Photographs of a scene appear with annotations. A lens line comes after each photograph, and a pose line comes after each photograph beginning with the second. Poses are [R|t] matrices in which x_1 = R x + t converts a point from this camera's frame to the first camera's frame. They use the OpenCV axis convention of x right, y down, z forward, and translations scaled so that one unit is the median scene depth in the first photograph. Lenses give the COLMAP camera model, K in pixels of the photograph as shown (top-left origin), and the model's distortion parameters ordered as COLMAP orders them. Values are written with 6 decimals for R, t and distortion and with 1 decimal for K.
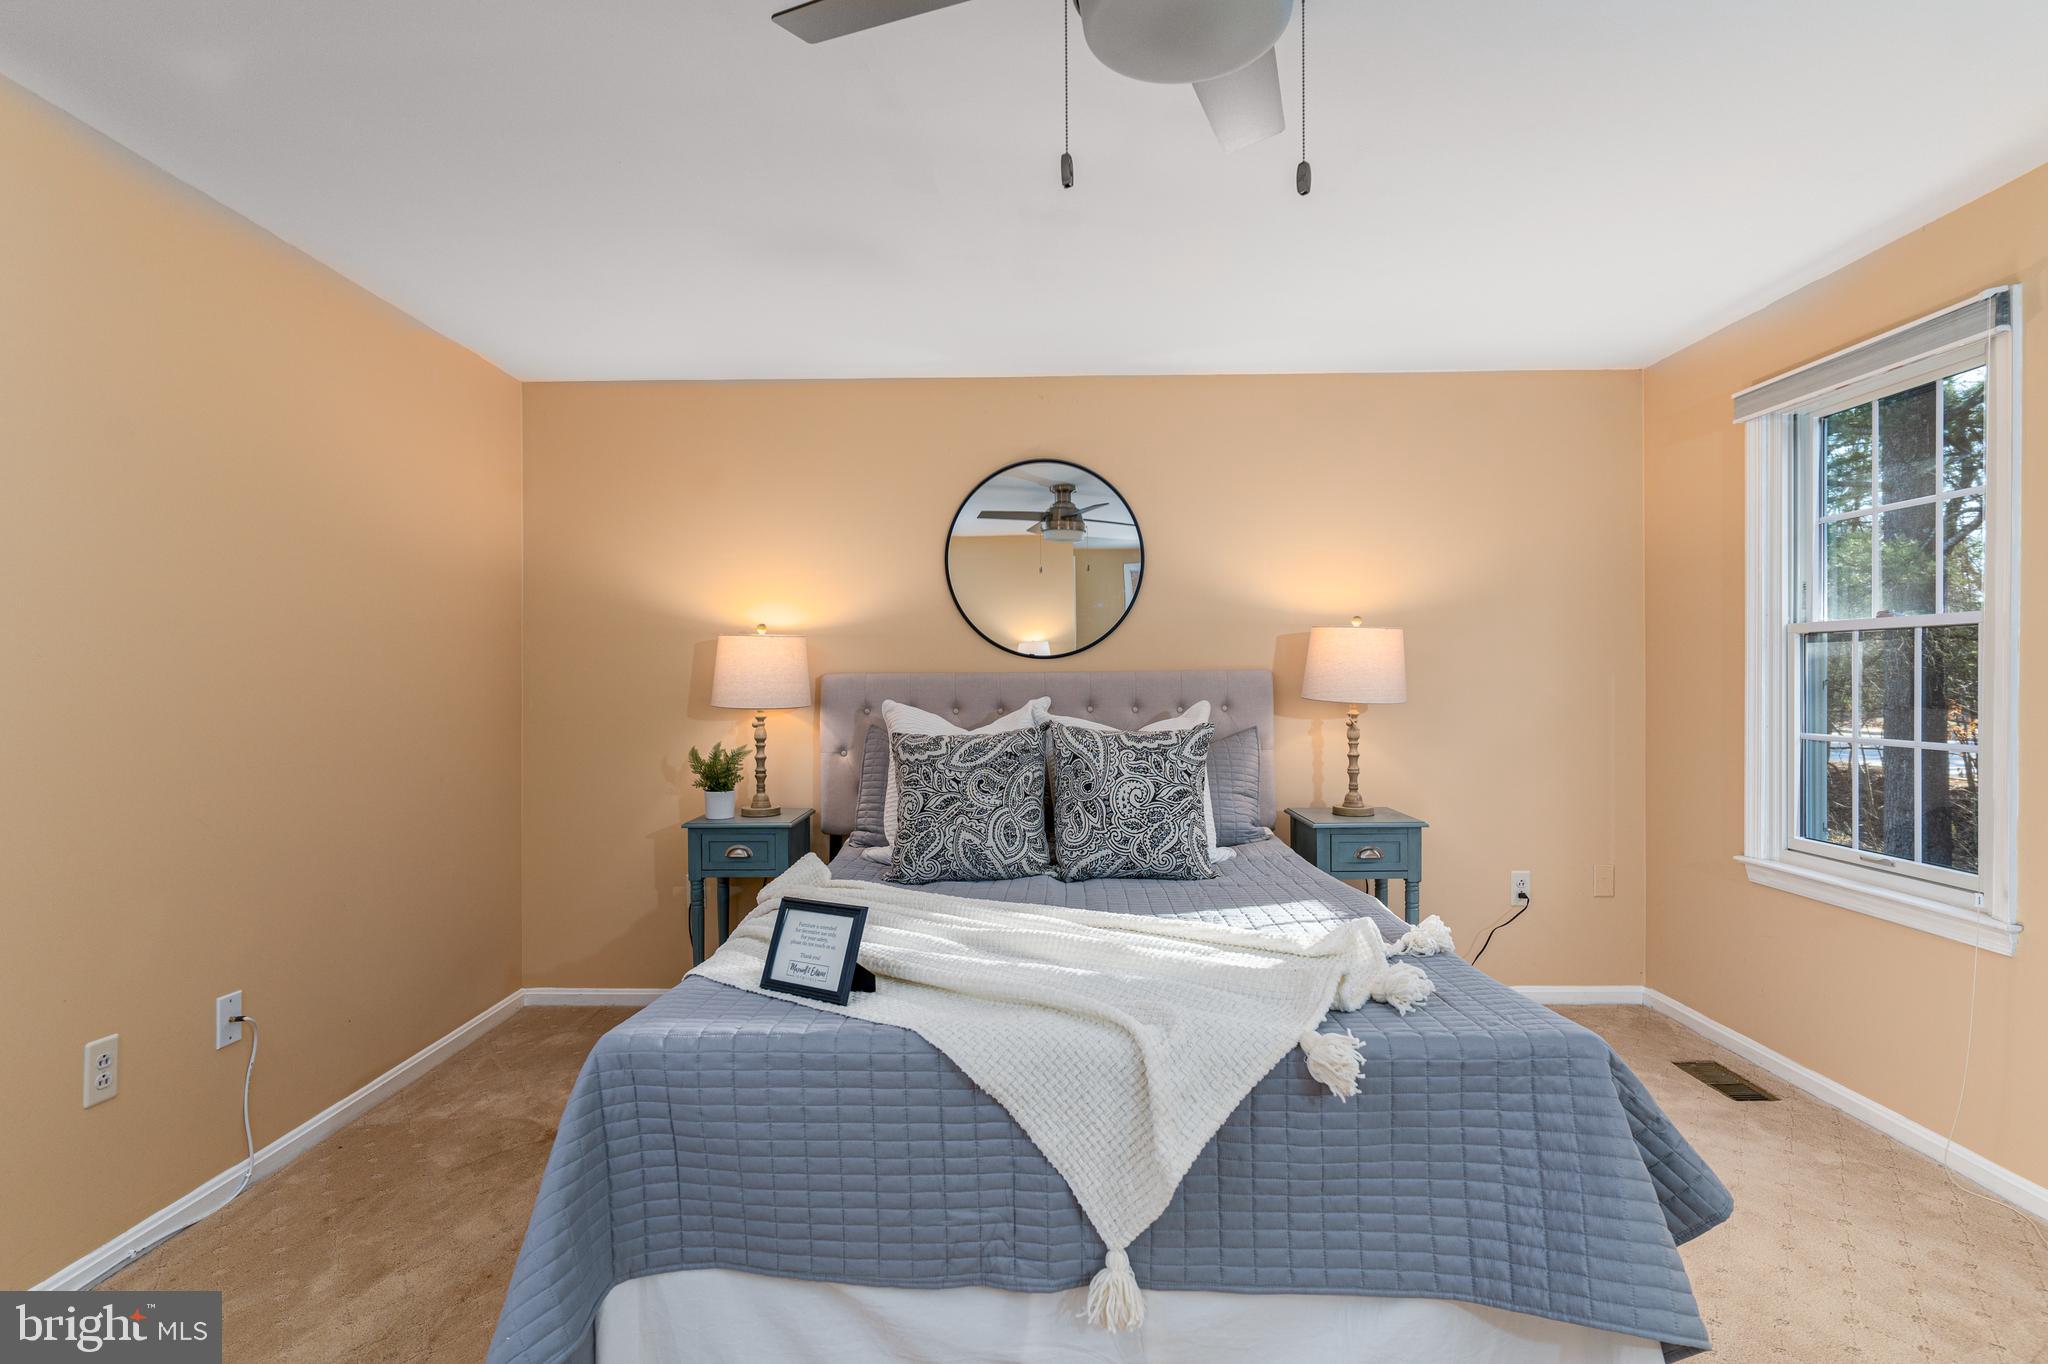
lens RADIAL K [[1014.5, 0, 1023.0], [0, 1014.5, 687.2], [0, 0, 1]] dist [0.003245, 0.001819]
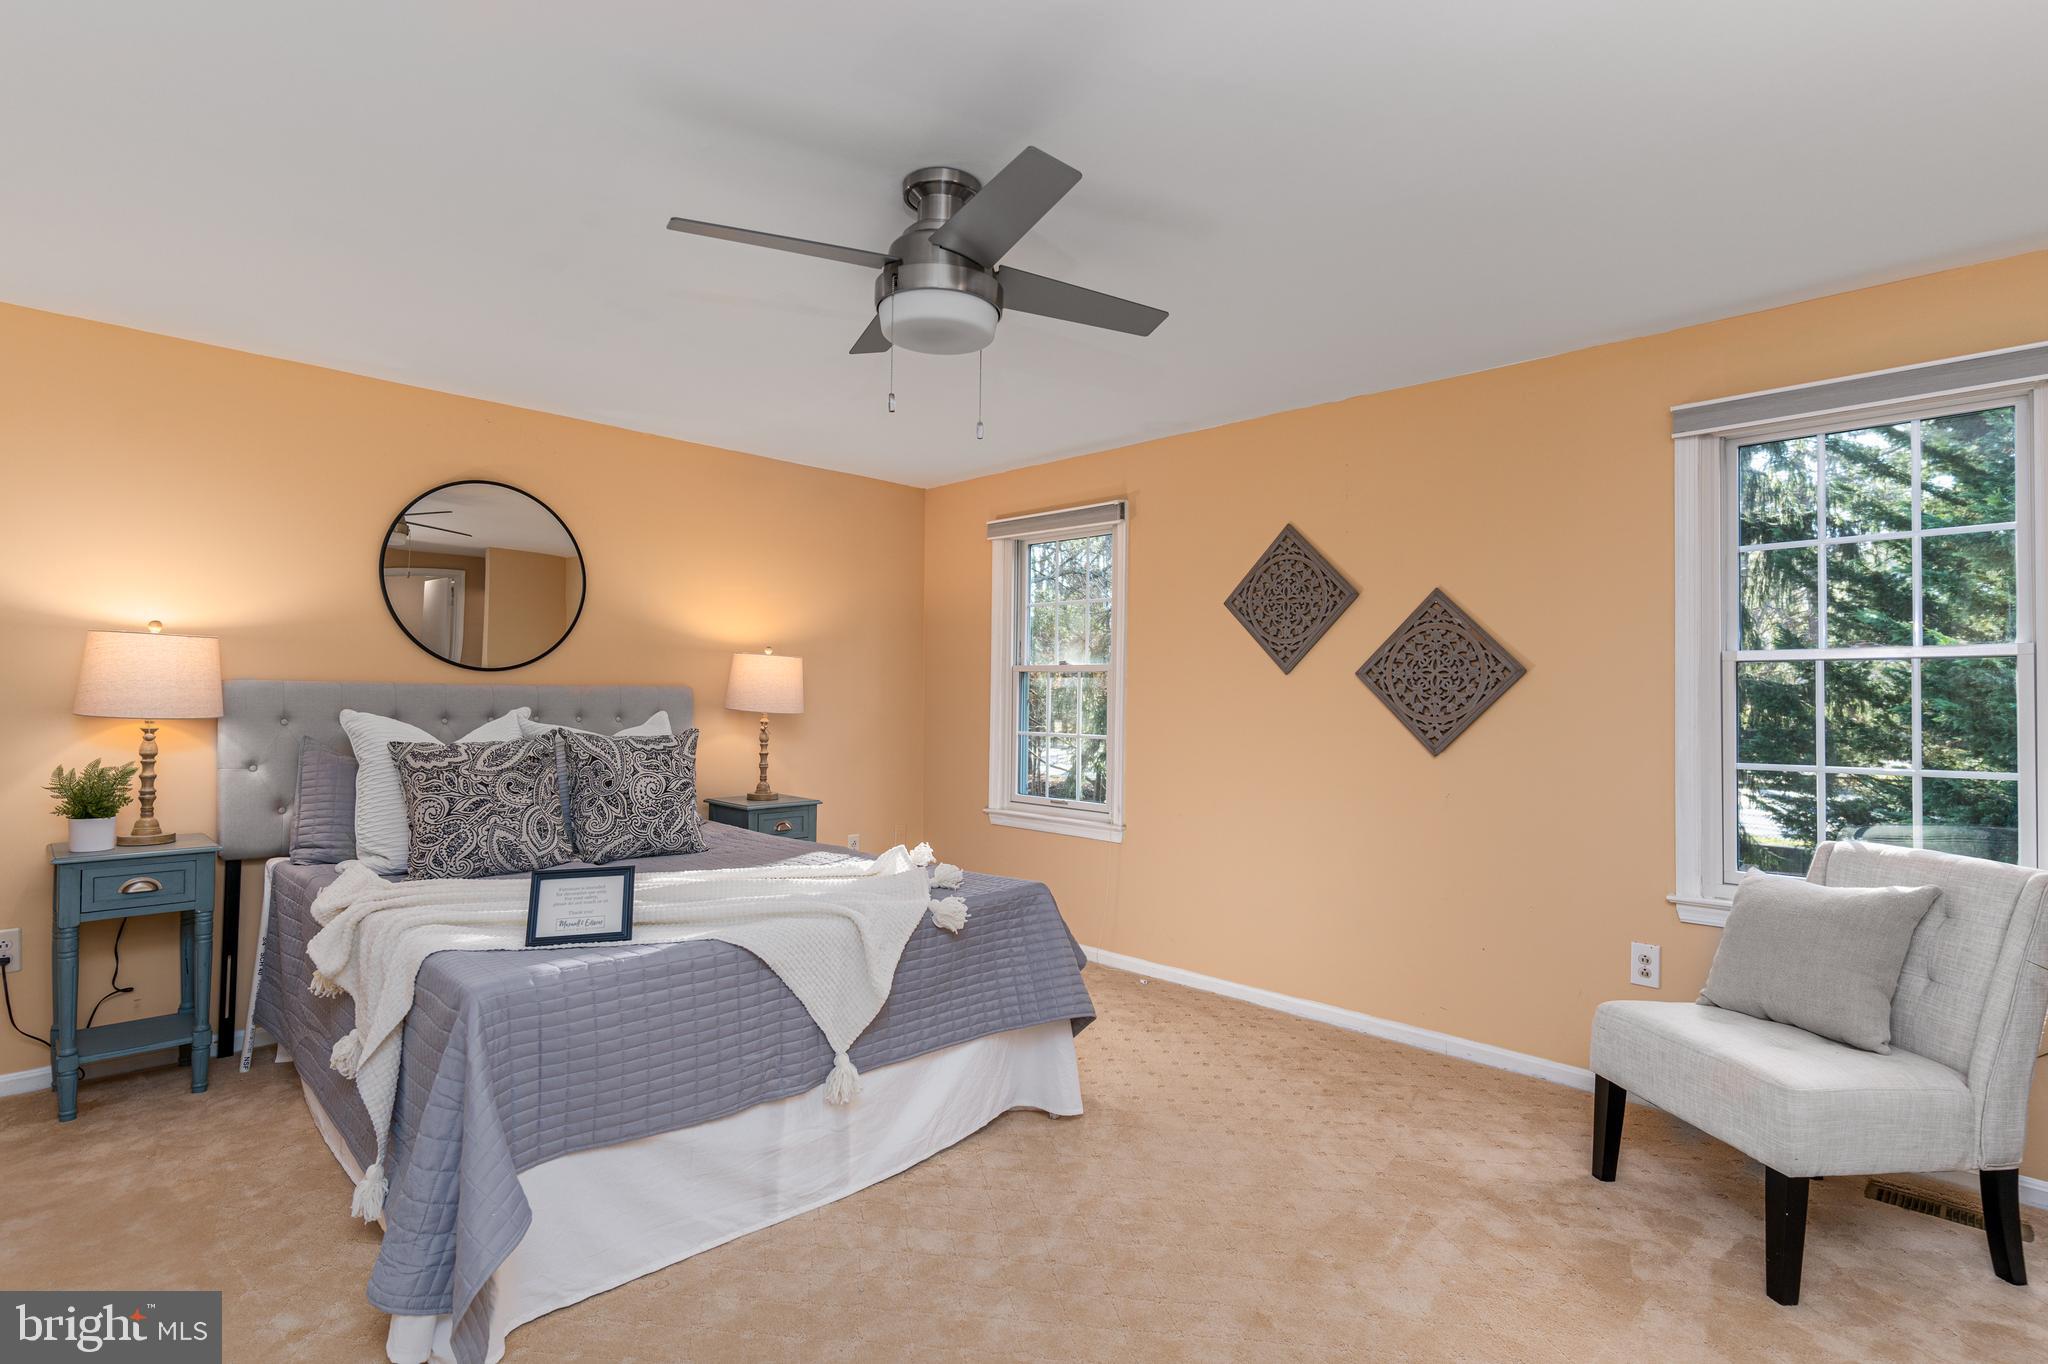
lens RADIAL K [[1014.5, 0, 1023.0], [0, 1014.5, 687.2], [0, 0, 1]] dist [0.003245, 0.001819]
pose [[0.687566, 0.019961, 0.725848, -0.459437], [-0.009277, 0.999782, -0.018707, 0.004060], [-0.726063, 0.006129, 0.687601, -0.158605]]
